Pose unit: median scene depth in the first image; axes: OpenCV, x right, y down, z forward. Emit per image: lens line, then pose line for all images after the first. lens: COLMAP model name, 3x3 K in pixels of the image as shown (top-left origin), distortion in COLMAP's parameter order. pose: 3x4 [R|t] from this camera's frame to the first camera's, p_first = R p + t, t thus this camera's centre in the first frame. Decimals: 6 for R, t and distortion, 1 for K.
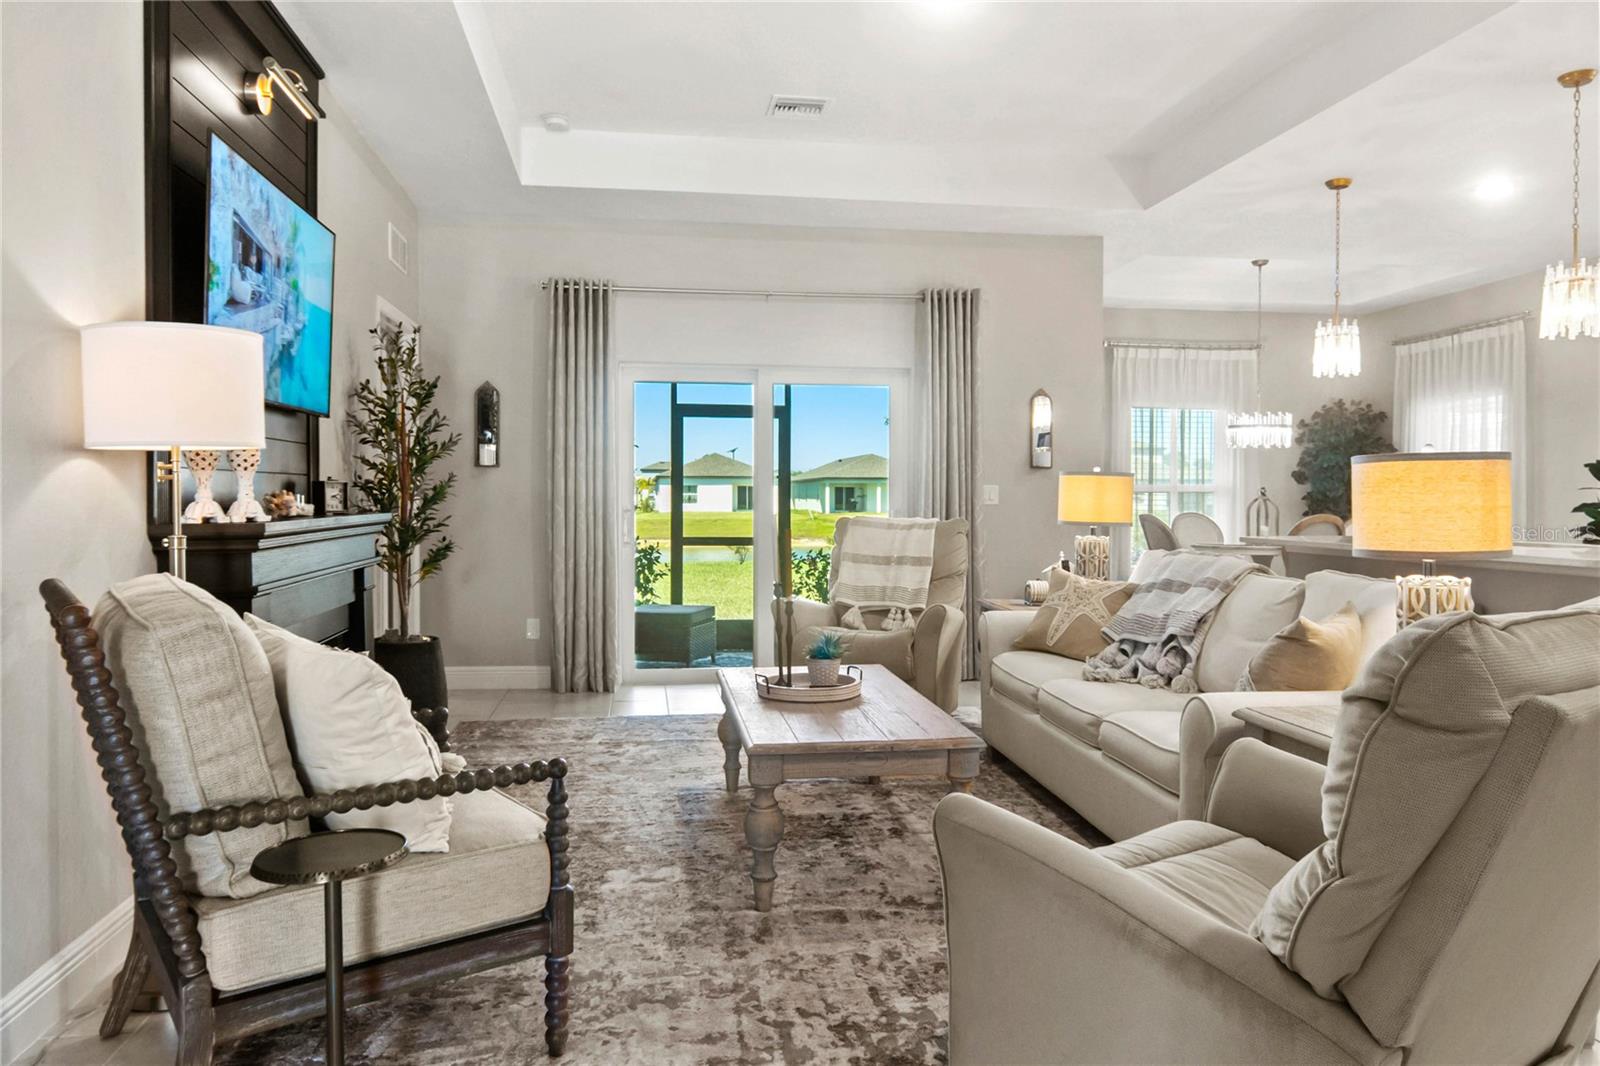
lens RADIAL K [[1080.1, 0, 809.9], [0, 1080.1, 511.3], [0, 0, 1]] dist [0.002218, -0.001799]
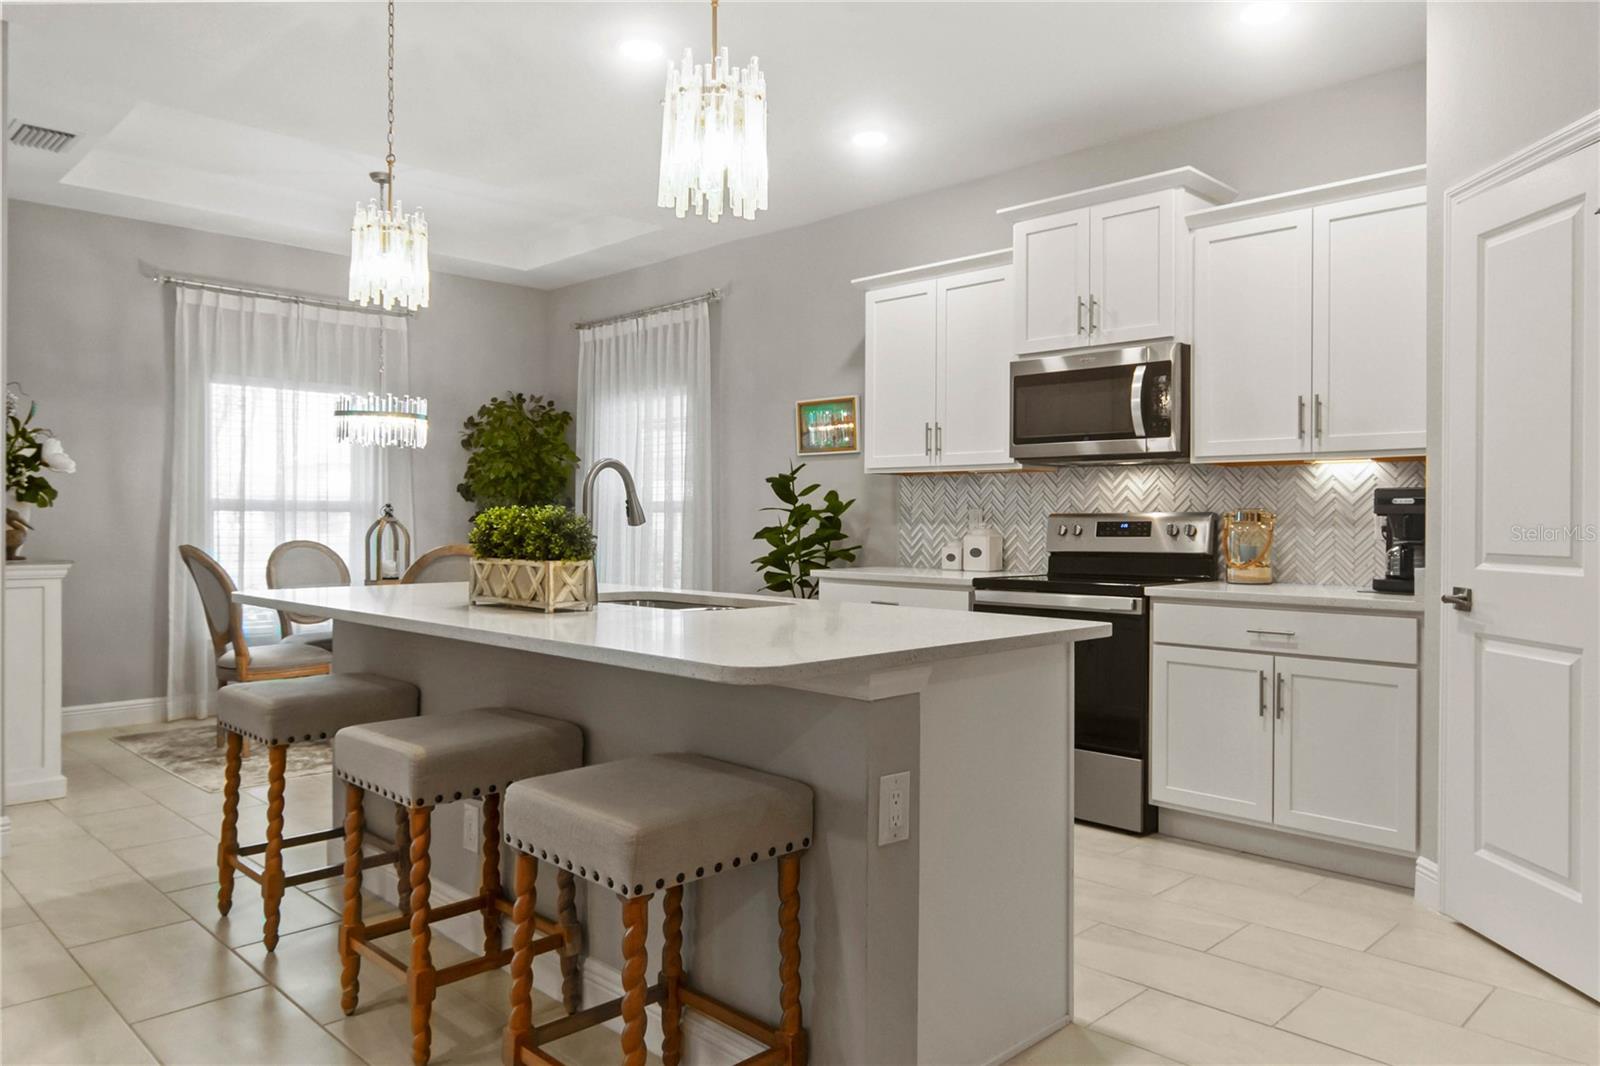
lens RADIAL K [[1080.1, 0, 804.1], [0, 1080.1, 526.0], [0, 0, 1]] dist [0.002218, -0.001799]
pose [[0.804586, -0.002617, 0.593831, 0.425892], [0.005180, 0.999983, -0.002612, -0.010127], [-0.593814, 0.005178, 0.804586, 0.548725]]
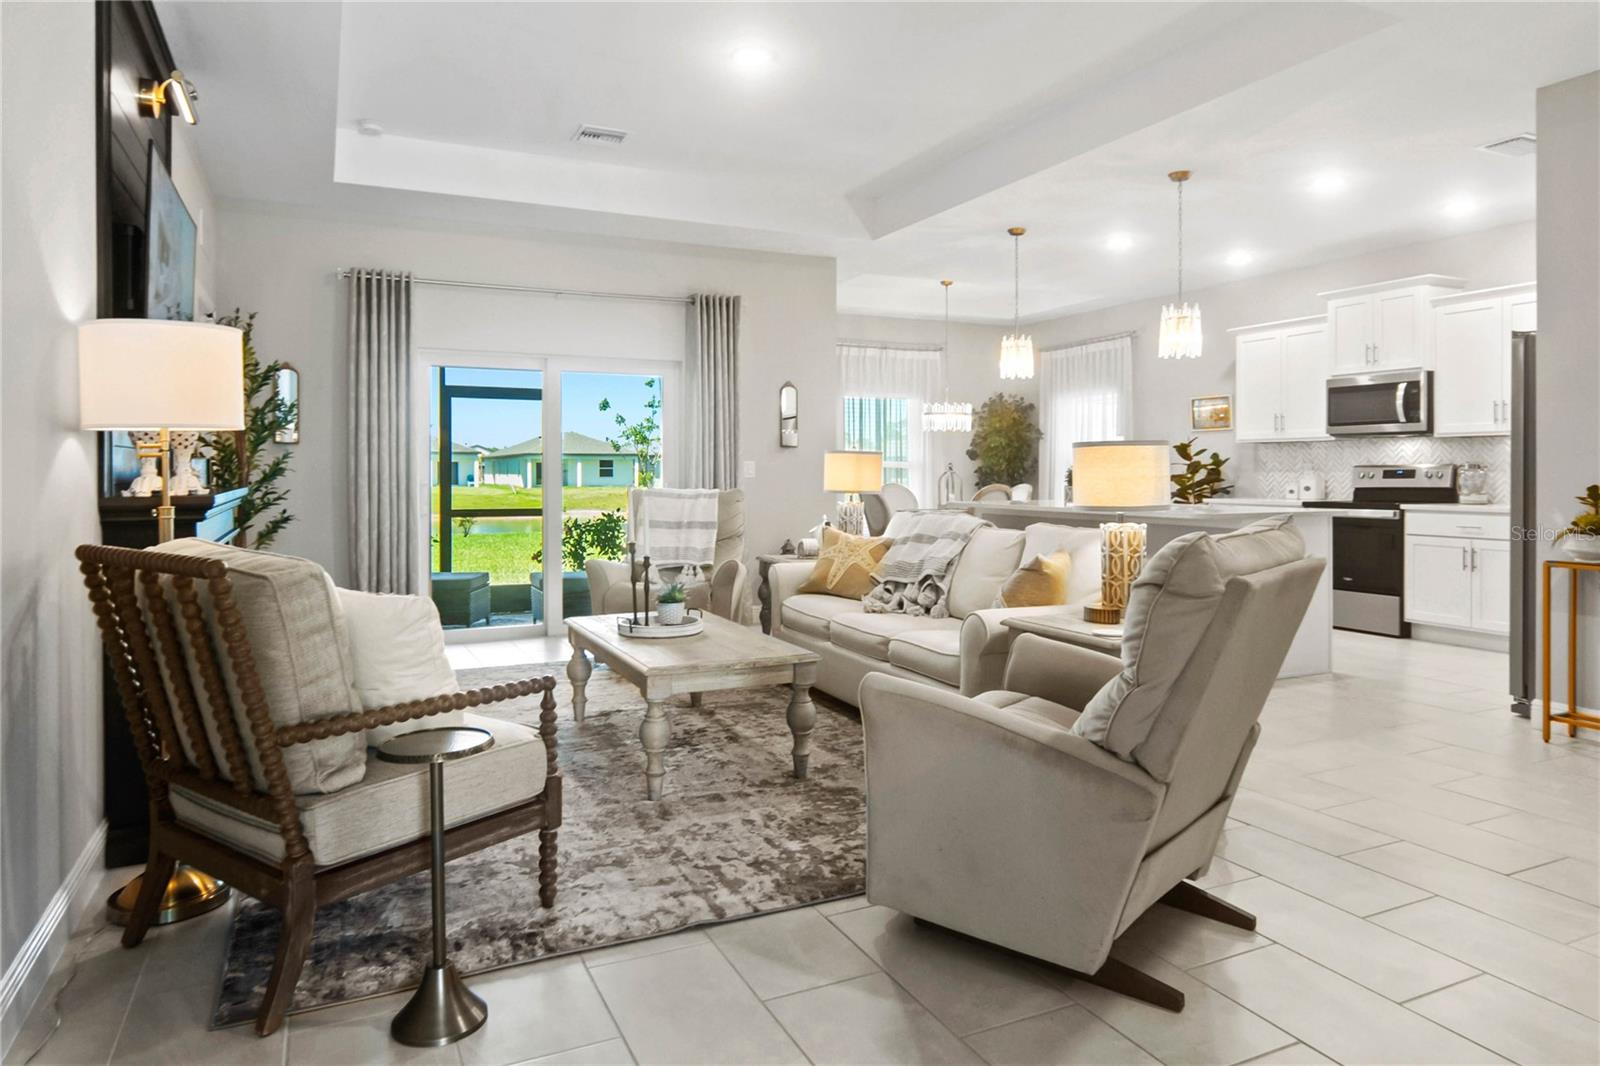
lens RADIAL K [[1004.7, 0, 807.4], [0, 1004.7, 474.4], [0, 0, 1]] dist [-0.003362, 0.005364]
pose [[0.957193, -0.003530, 0.289430, -0.140152], [0.006605, 0.999932, -0.009647, 0.001930], [-0.289376, 0.011145, 0.957151, -0.116091]]
